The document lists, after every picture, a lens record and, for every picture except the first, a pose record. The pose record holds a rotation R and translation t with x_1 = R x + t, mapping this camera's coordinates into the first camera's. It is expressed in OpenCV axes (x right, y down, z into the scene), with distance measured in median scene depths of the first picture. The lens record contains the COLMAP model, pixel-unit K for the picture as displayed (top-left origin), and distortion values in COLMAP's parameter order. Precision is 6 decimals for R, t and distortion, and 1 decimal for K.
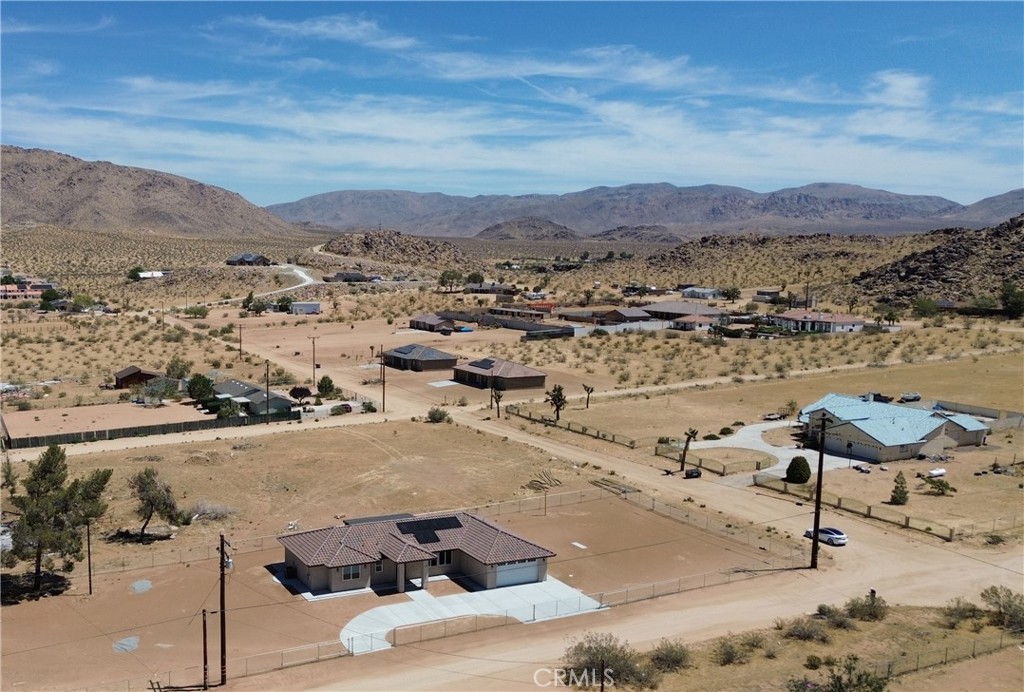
lens RADIAL K [[966.7, 0, 344.8], [0, 966.7, 409.4], [0, 0, 1]] dist [0.052801, 0.000000]
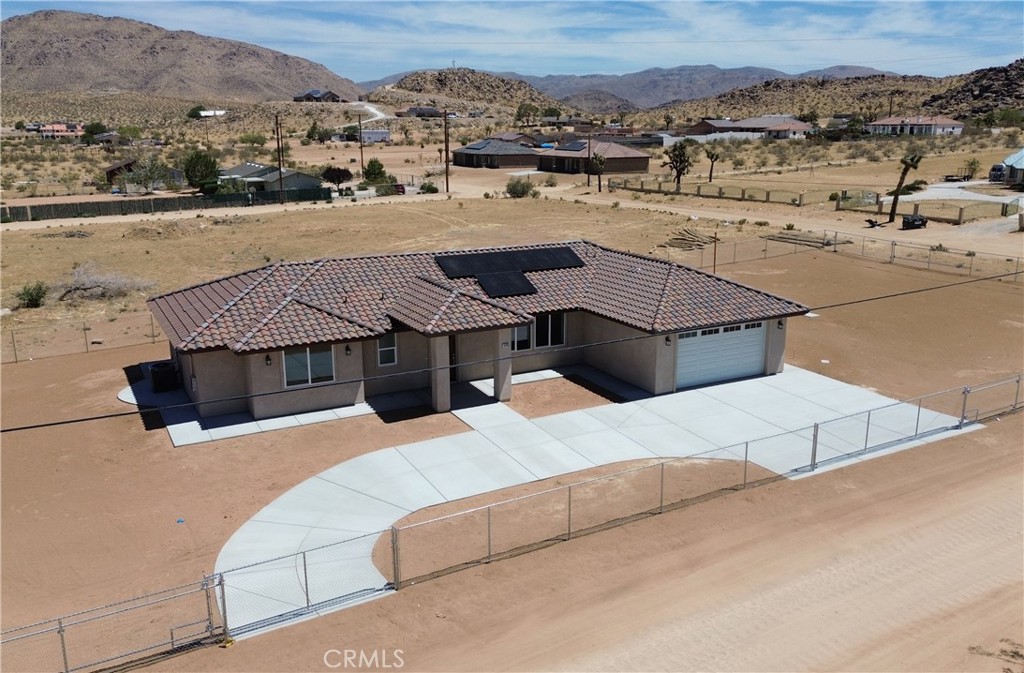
lens RADIAL K [[856.4, 0, 534.0], [0, 856.4, 344.3], [0, 0, 1]] dist [0.049751, -0.035365]
pose [[0.993018, -0.030822, 0.113868, 0.016728], [0.021186, 0.996165, 0.084891, 0.039670], [-0.116048, -0.081886, 0.989862, 0.194886]]
